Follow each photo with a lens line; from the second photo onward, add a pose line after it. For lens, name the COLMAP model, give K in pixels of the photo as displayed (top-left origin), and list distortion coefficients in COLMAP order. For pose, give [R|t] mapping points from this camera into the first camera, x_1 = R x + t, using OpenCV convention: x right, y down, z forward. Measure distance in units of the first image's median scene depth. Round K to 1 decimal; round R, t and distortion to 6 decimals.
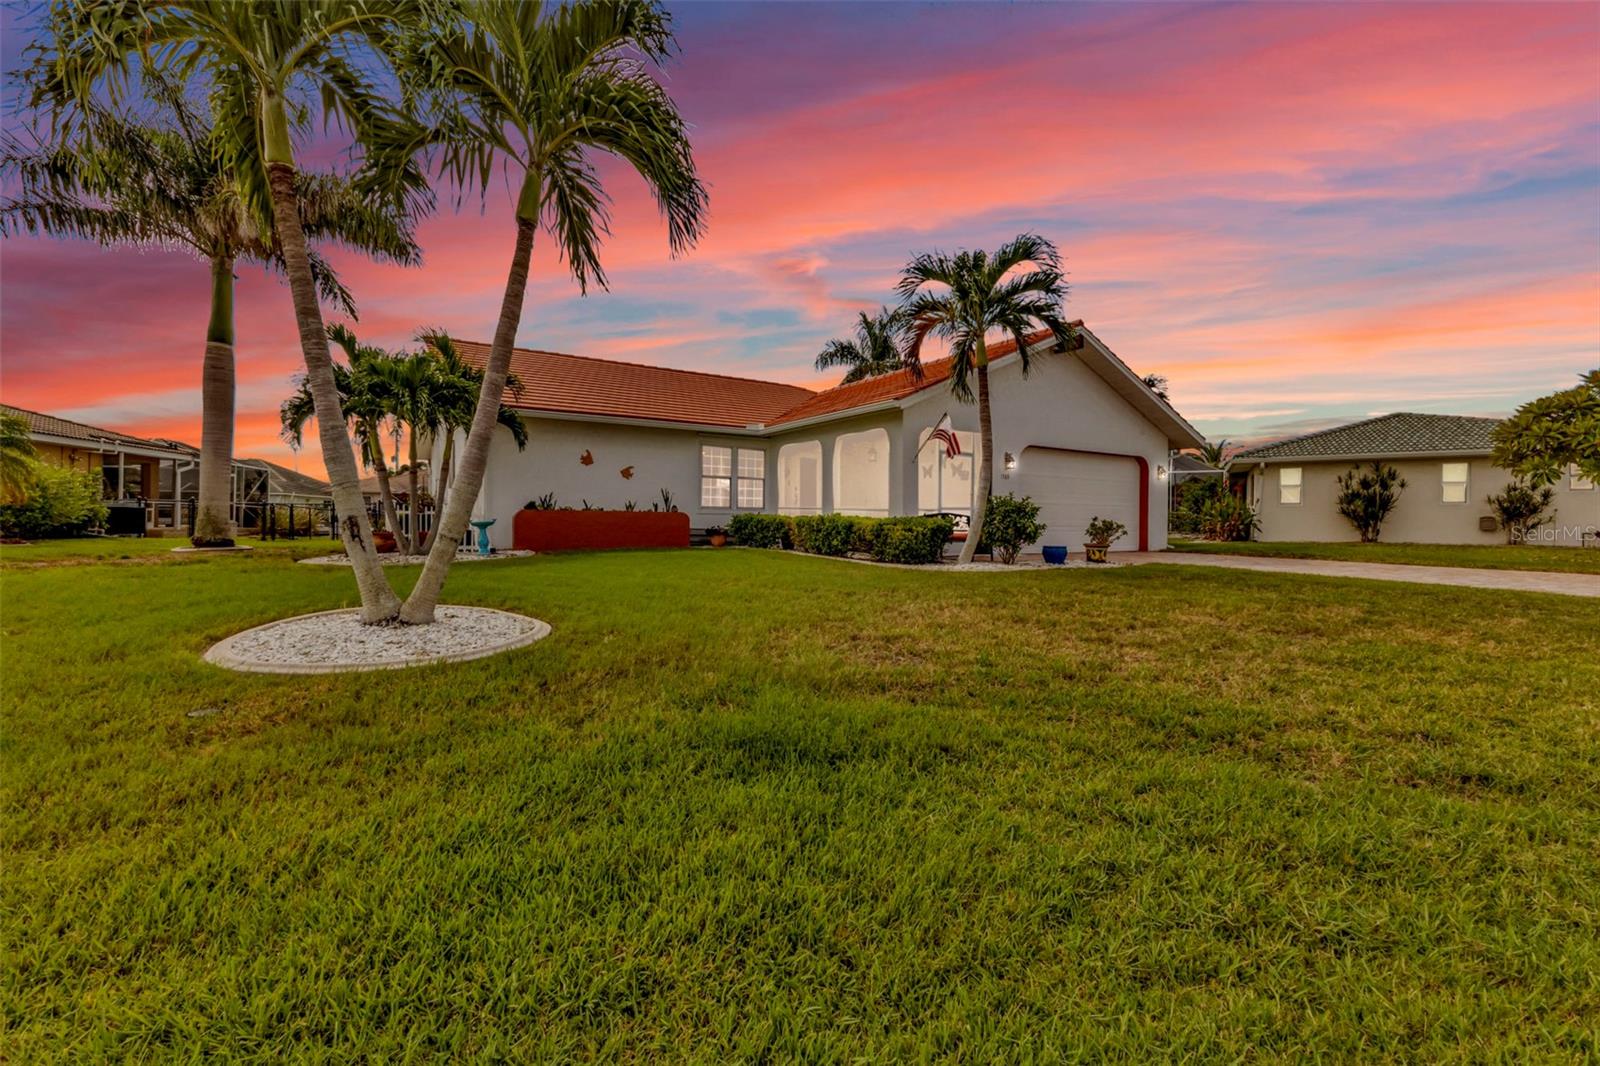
lens RADIAL K [[699.0, 0, 802.1], [0, 699.0, 528.2], [0, 0, 1]] dist [0.004838, 0.000191]
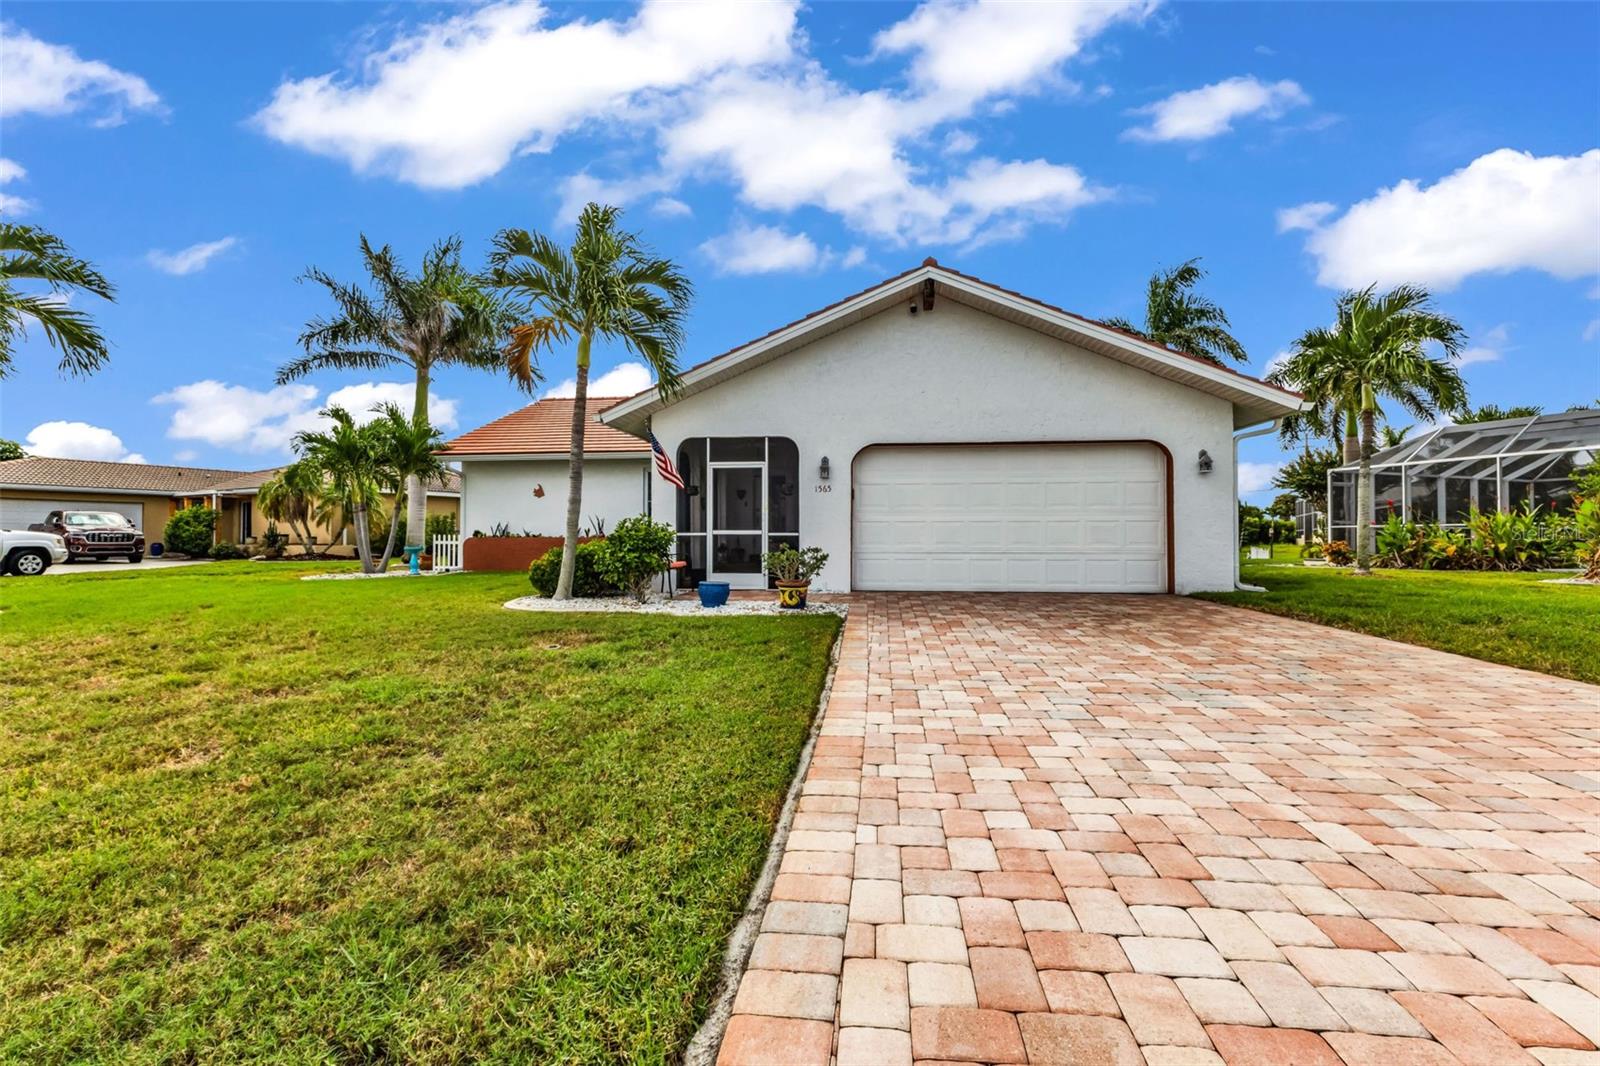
lens RADIAL K [[699.0, 0, 803.9], [0, 699.0, 539.2], [0, 0, 1]] dist [0.004838, 0.000191]
pose [[0.775253, -0.004878, -0.631632, 0.747392], [-0.000247, 0.999968, -0.008026, -0.012566], [0.631651, 0.006379, 0.775227, 0.392640]]
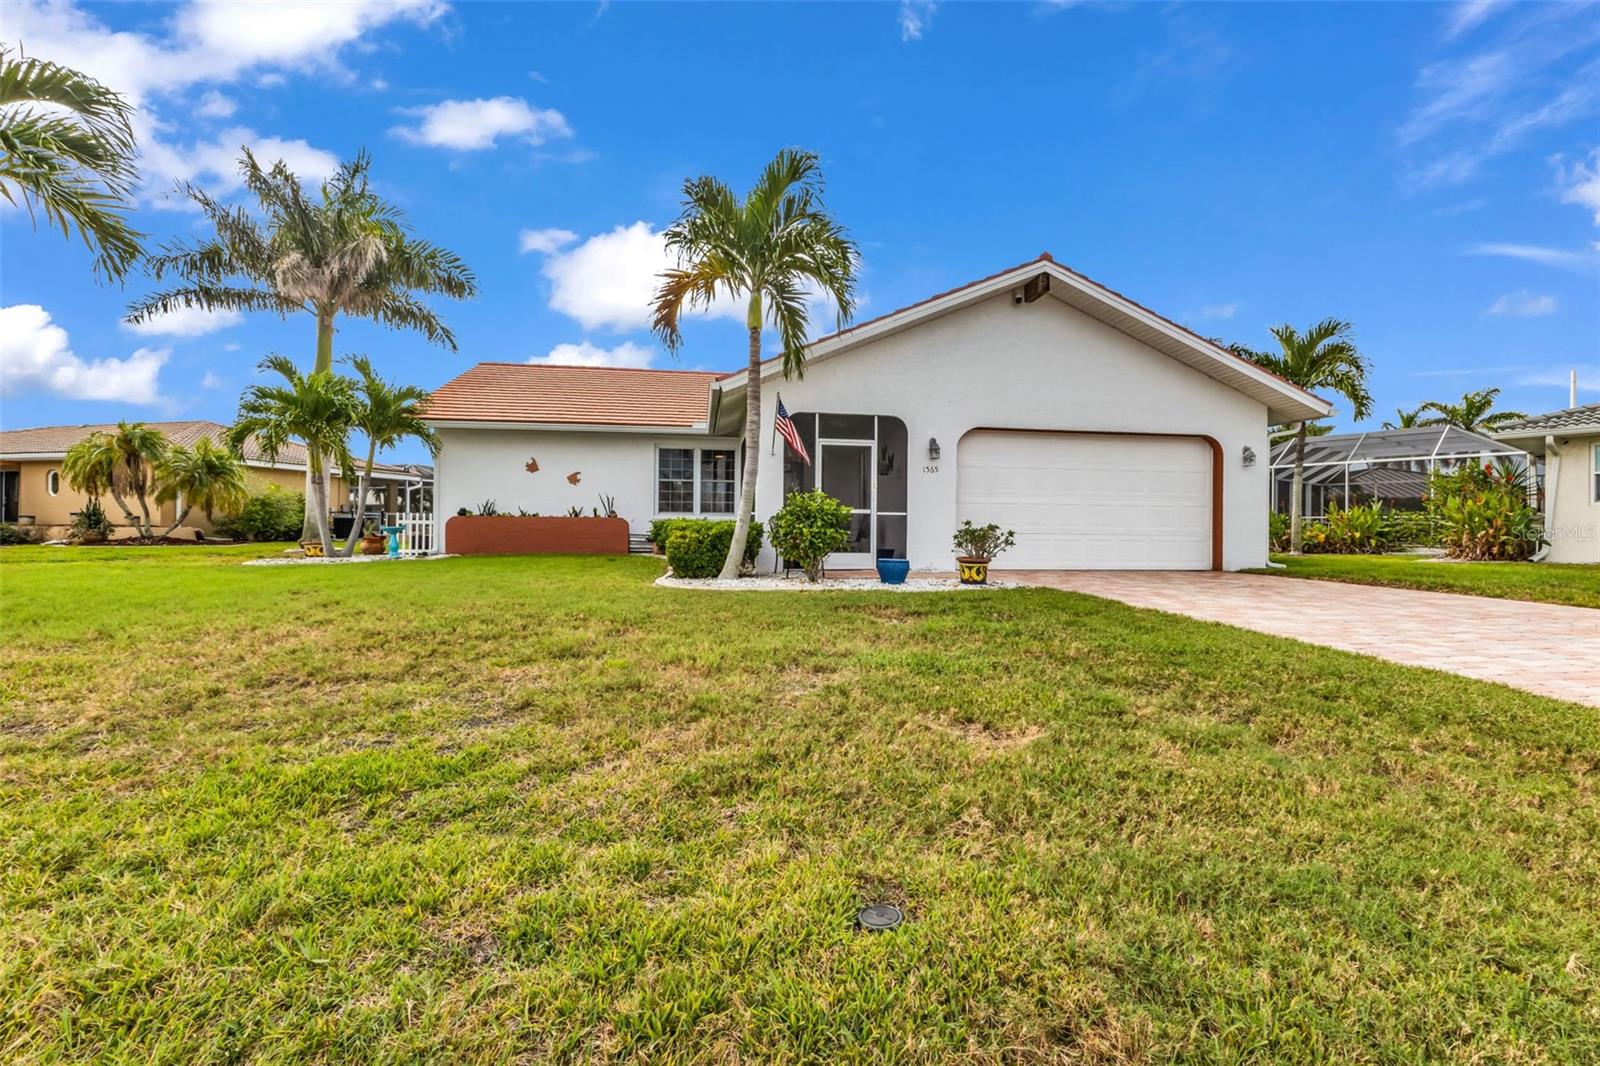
lens RADIAL K [[699.0, 0, 810.3], [0, 699.0, 535.3], [0, 0, 1]] dist [0.004838, 0.000191]
pose [[0.914428, 0.003903, -0.404731, 0.473196], [-0.005979, 0.999975, -0.003866, 0.002818], [0.404706, 0.005955, 0.914428, 0.237332]]
